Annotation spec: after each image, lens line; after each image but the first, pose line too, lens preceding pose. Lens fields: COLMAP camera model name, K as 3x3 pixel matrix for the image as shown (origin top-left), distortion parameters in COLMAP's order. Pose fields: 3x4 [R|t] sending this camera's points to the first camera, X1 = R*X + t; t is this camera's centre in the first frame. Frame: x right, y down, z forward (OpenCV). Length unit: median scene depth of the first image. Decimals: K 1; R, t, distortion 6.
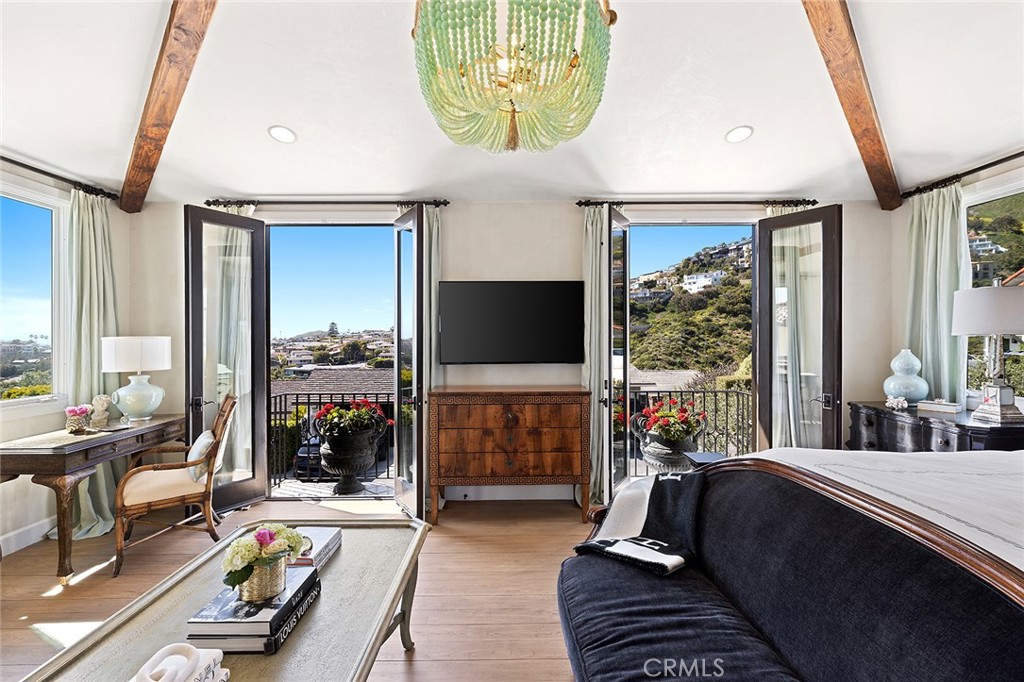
lens RADIAL K [[479.2, 0, 512.9], [0, 479.2, 334.5], [0, 0, 1]] dist [0.000478, 0.000271]
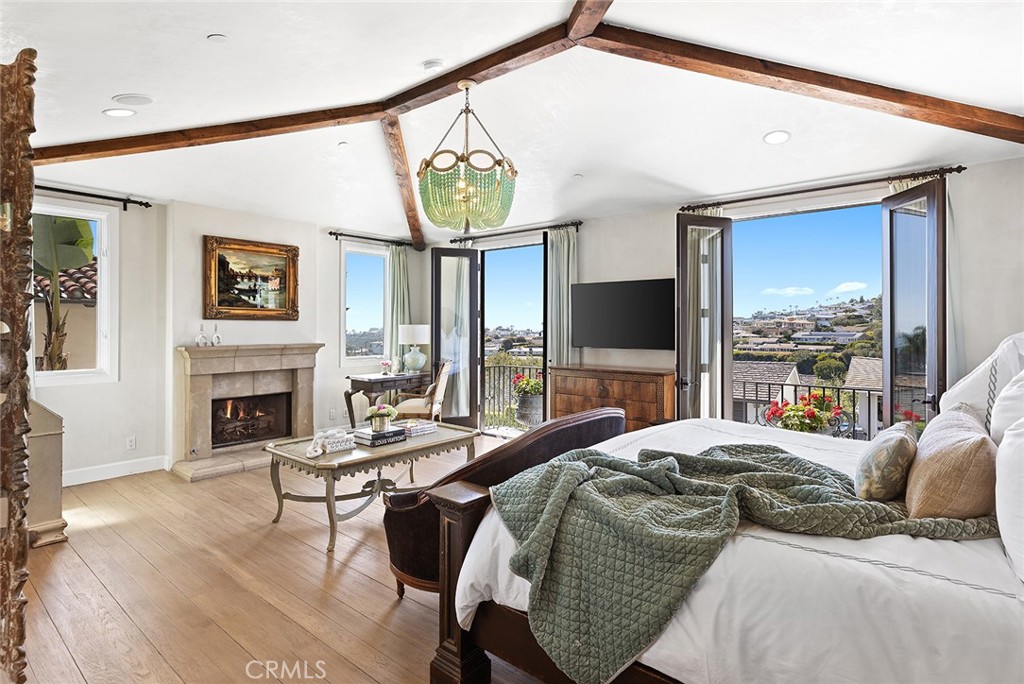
lens RADIAL K [[510.8, 0, 512.0], [0, 510.8, 342.0], [0, 0, 1]] dist [-0.000553, 0.000602]
pose [[0.766663, 0.027885, -0.641443, 0.684711], [-0.005112, 0.999290, 0.037331, -0.004098], [0.642029, -0.025341, 0.766262, -0.208393]]
